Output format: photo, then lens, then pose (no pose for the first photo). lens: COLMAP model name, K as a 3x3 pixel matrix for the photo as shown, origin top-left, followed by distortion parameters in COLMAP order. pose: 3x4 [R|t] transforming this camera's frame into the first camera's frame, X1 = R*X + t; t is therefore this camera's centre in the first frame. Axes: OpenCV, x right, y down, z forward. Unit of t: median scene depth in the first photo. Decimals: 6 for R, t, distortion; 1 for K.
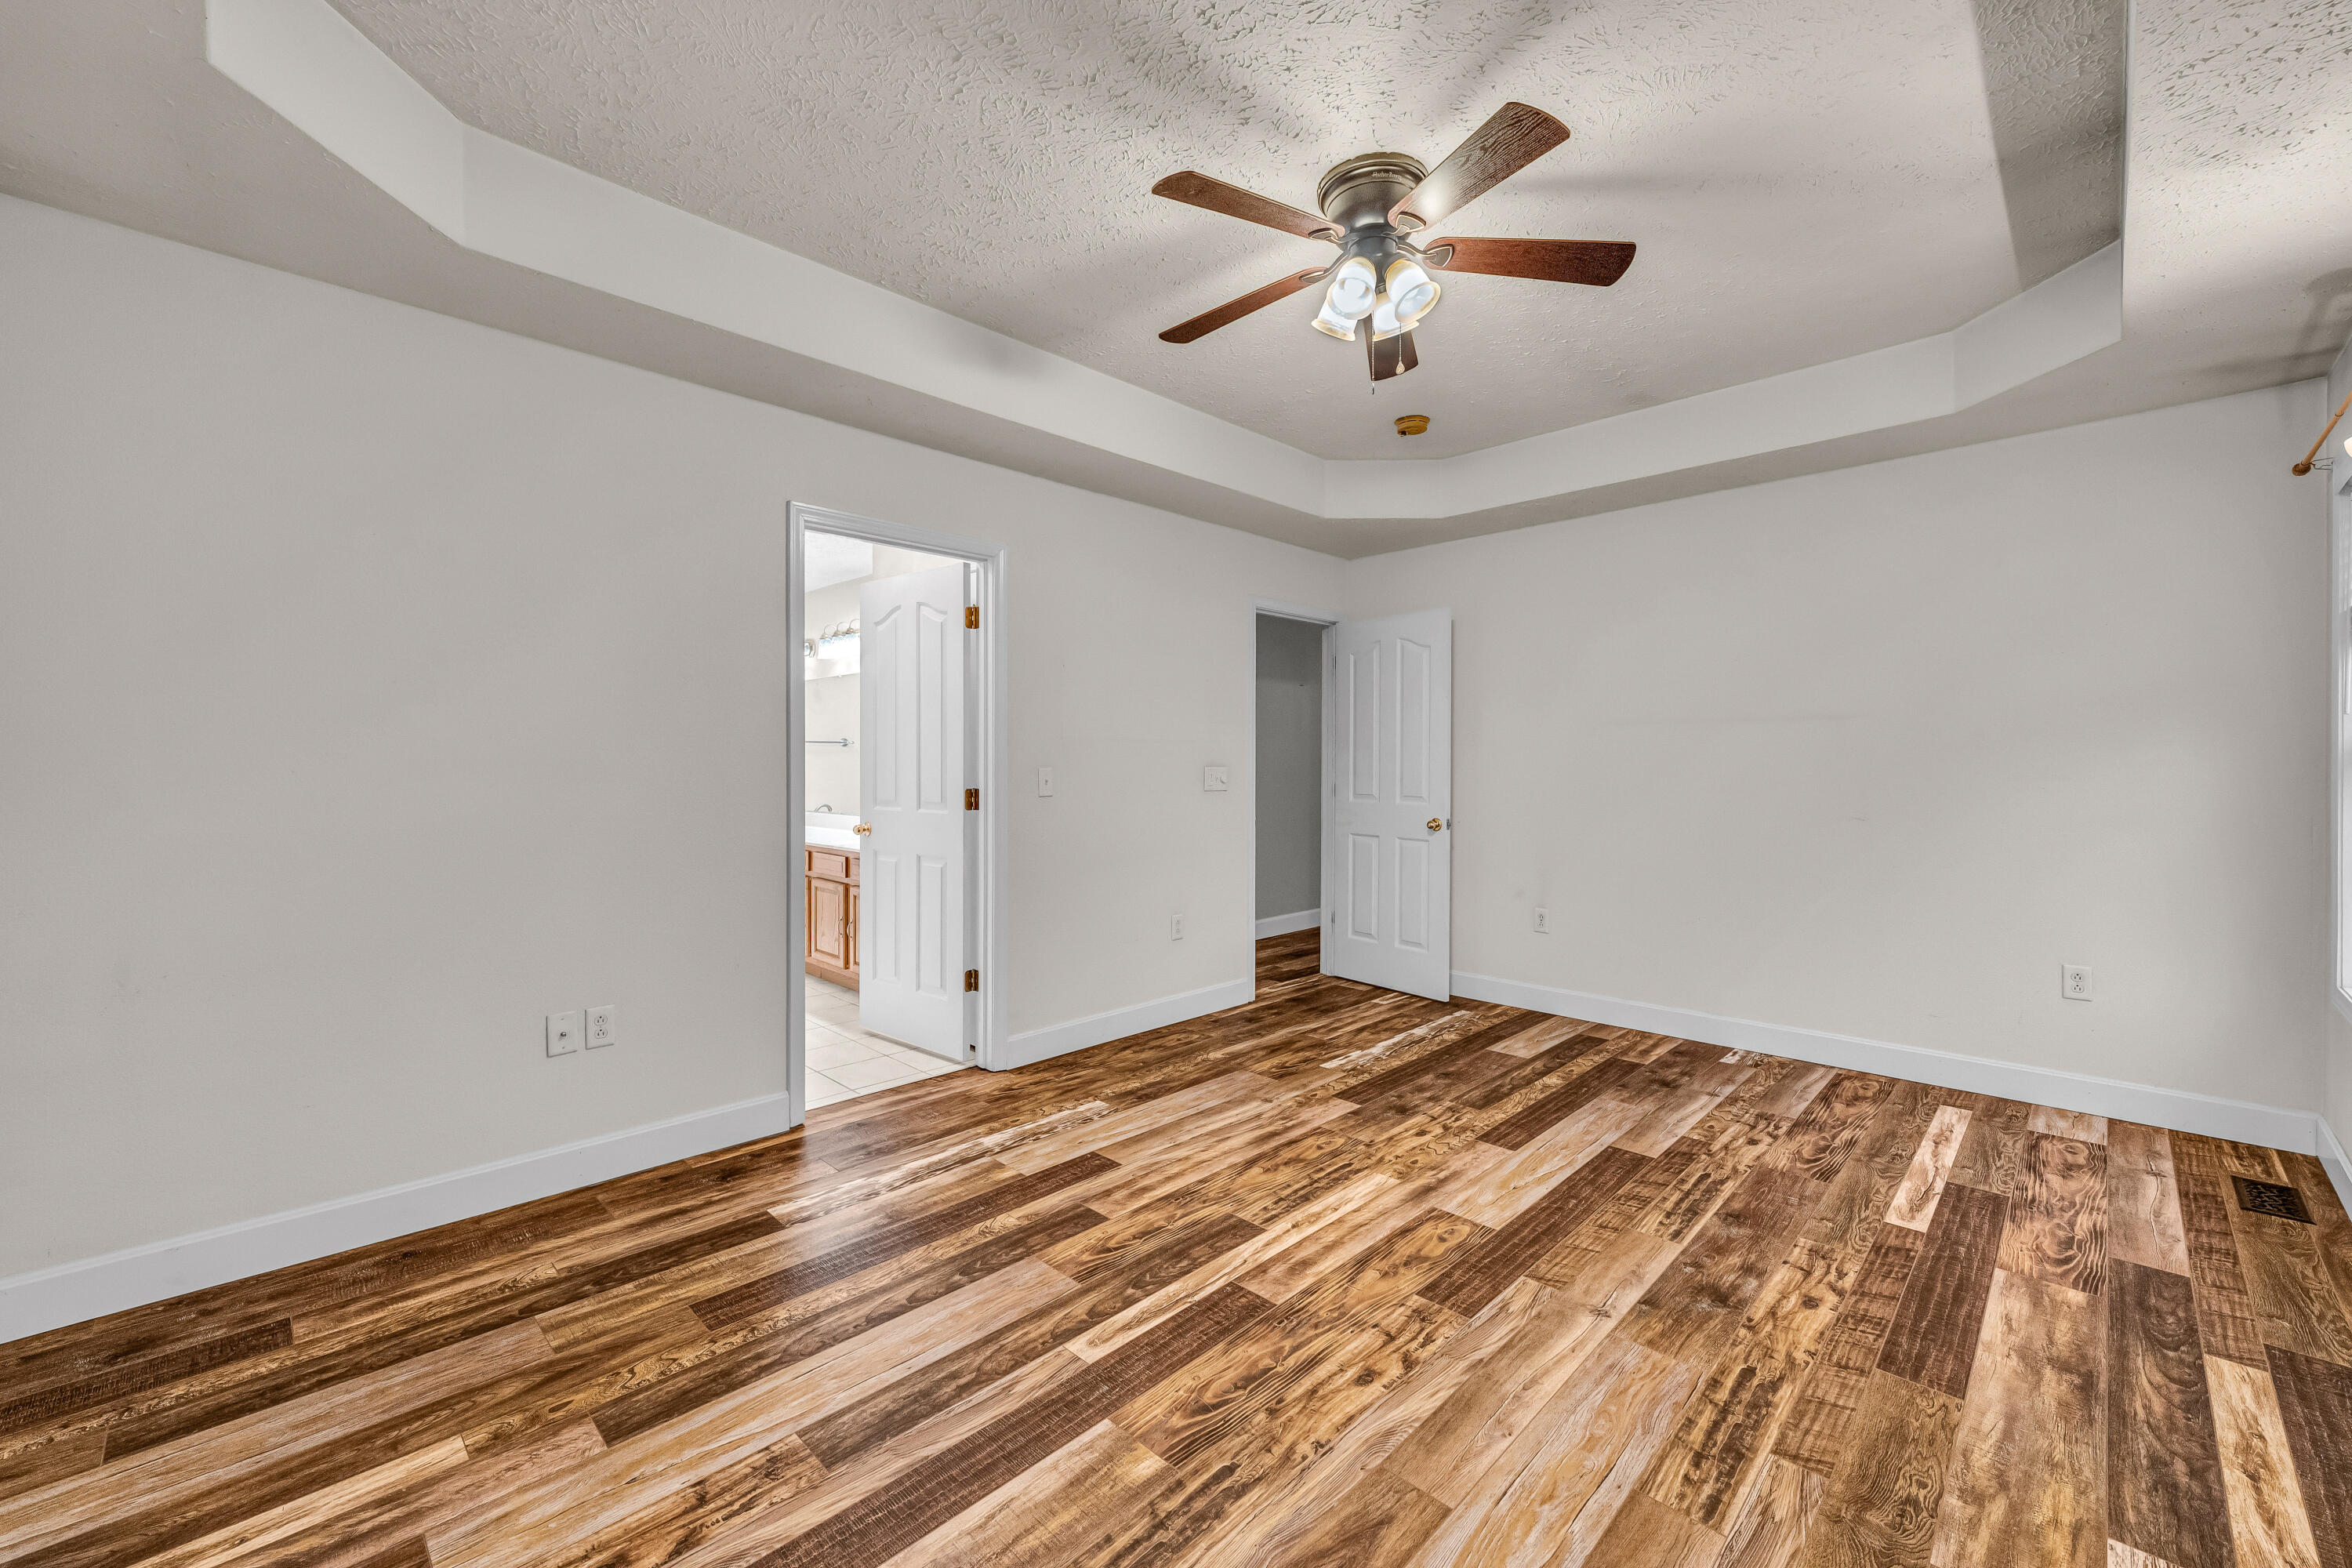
lens RADIAL K [[938.5, 0, 1174.9], [0, 938.5, 770.9], [0, 0, 1]] dist [0.000470, 0.000866]
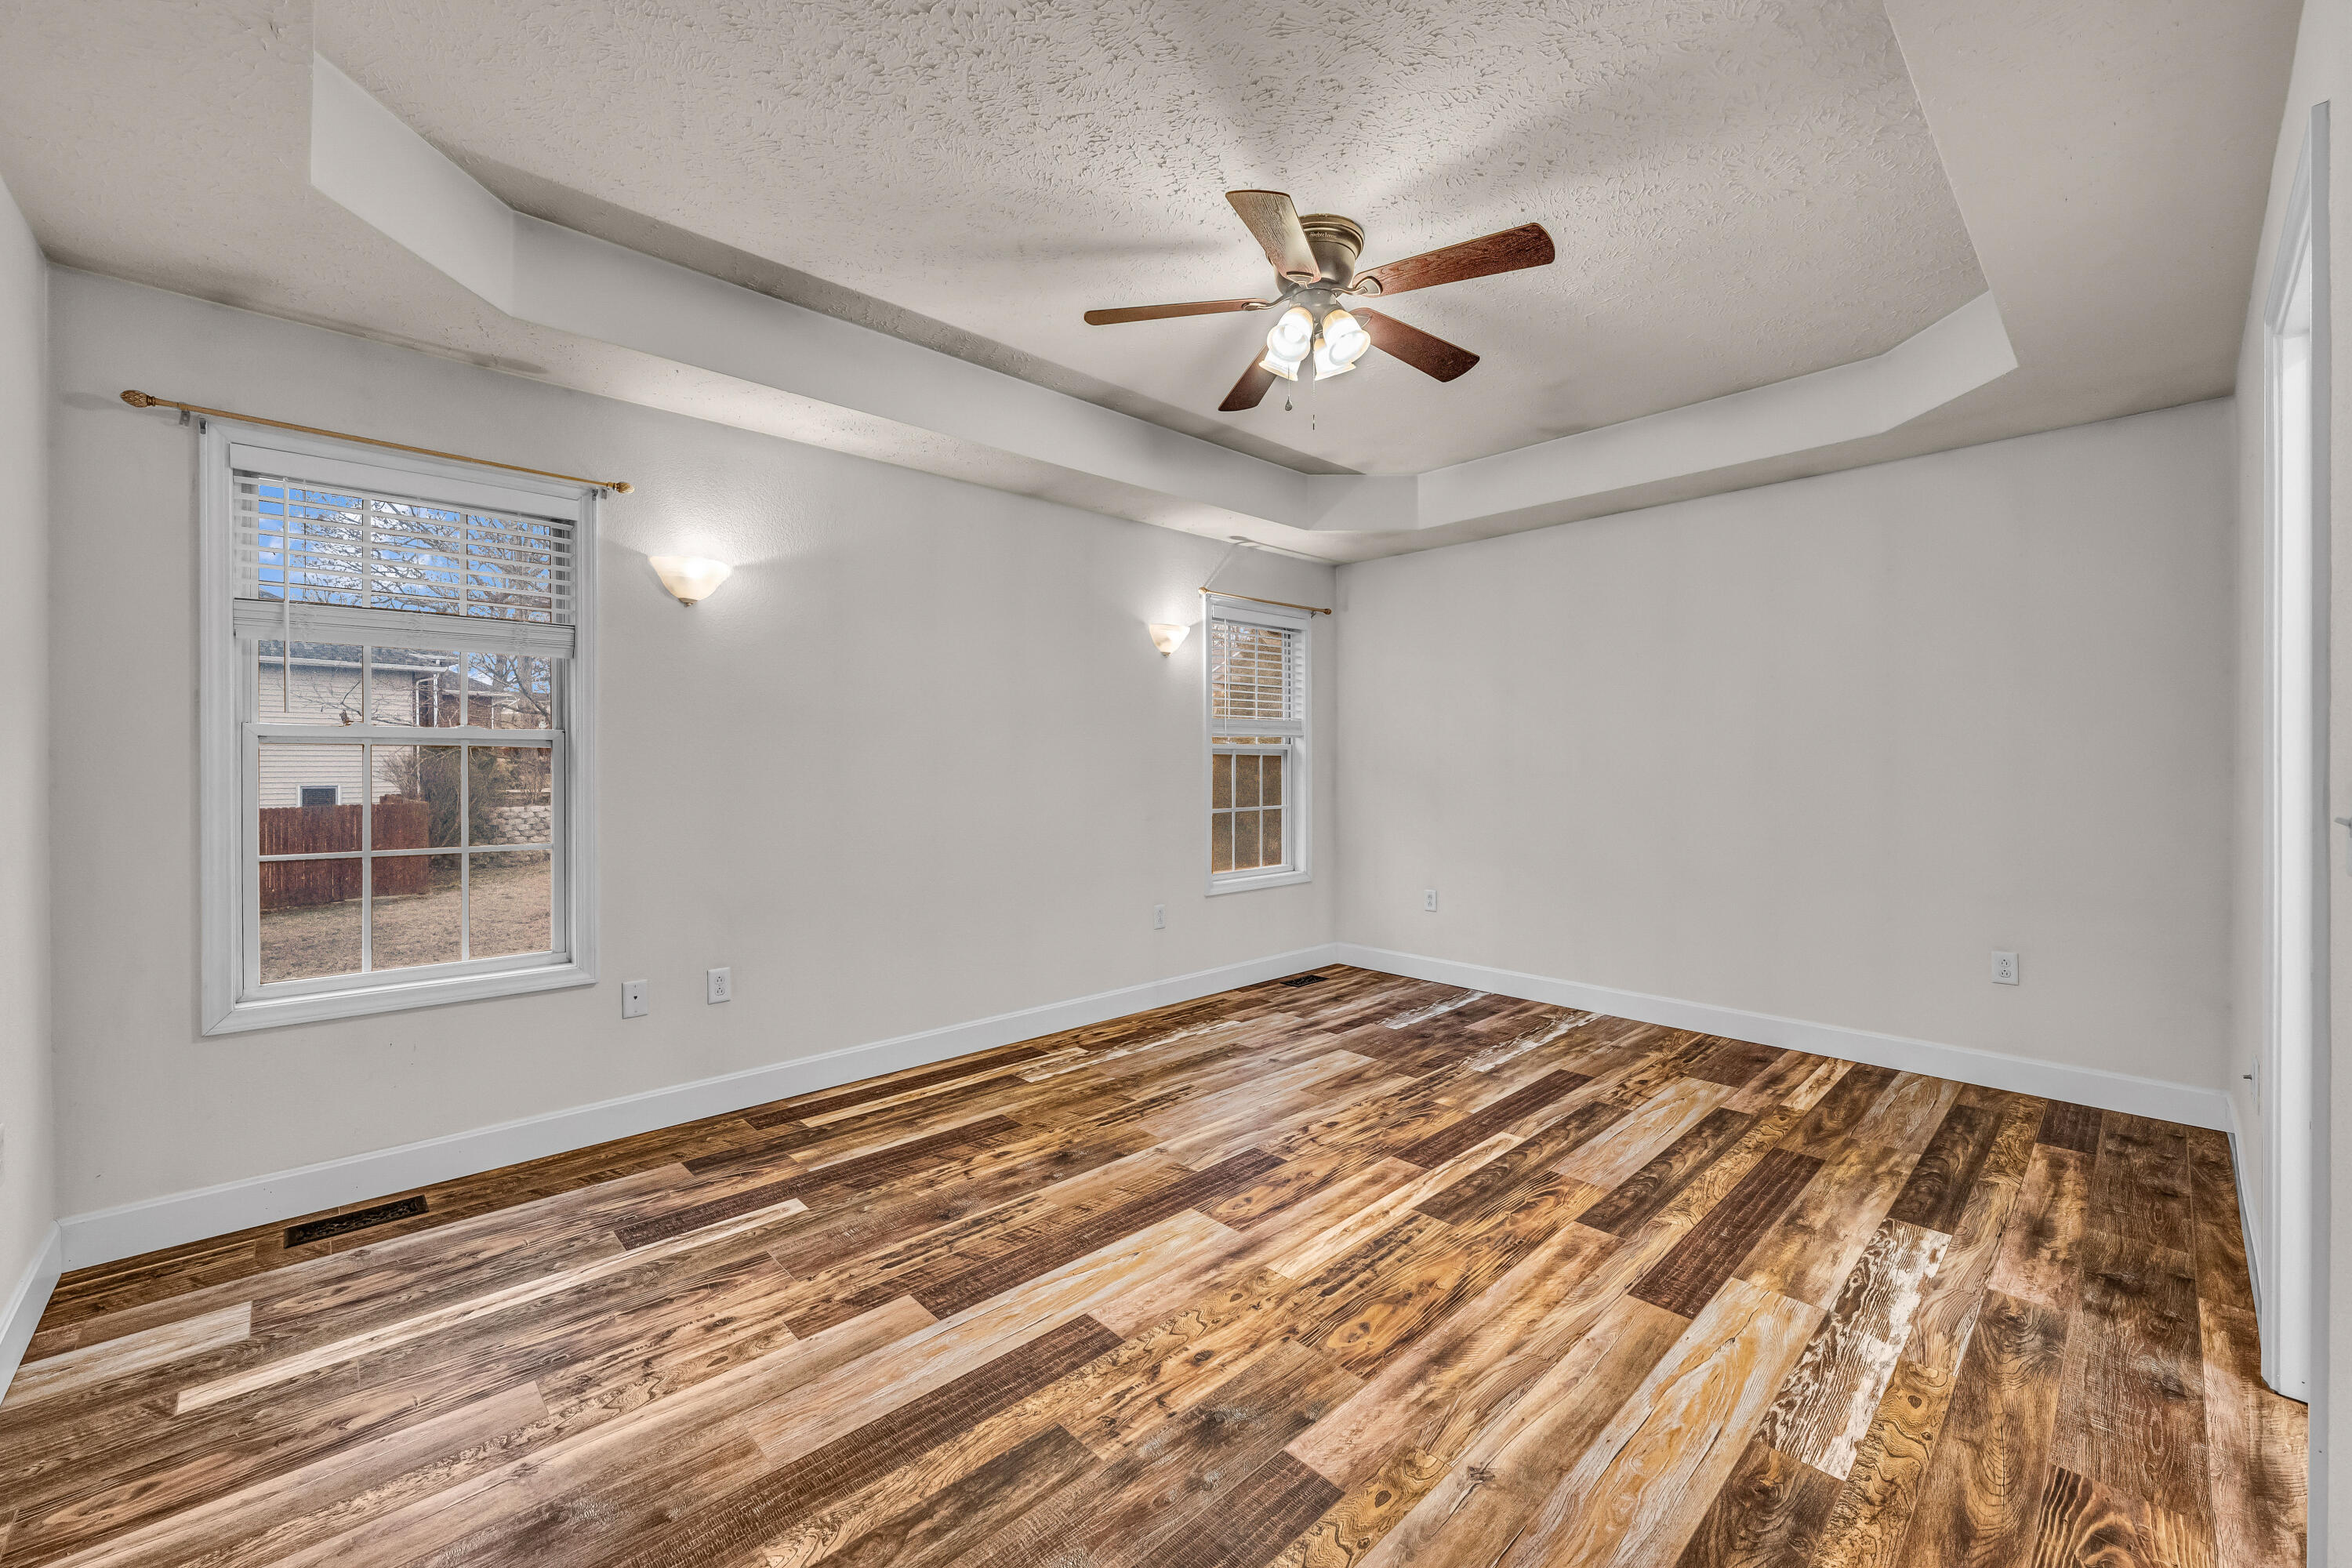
lens RADIAL K [[938.5, 0, 1177.8], [0, 938.5, 763.9], [0, 0, 1]] dist [0.000470, 0.000866]
pose [[-0.999632, 0.000556, 0.027126, 0.324519], [0.000800, 0.999959, 0.008984, -0.015341], [-0.027120, 0.009003, -0.999592, 2.010553]]
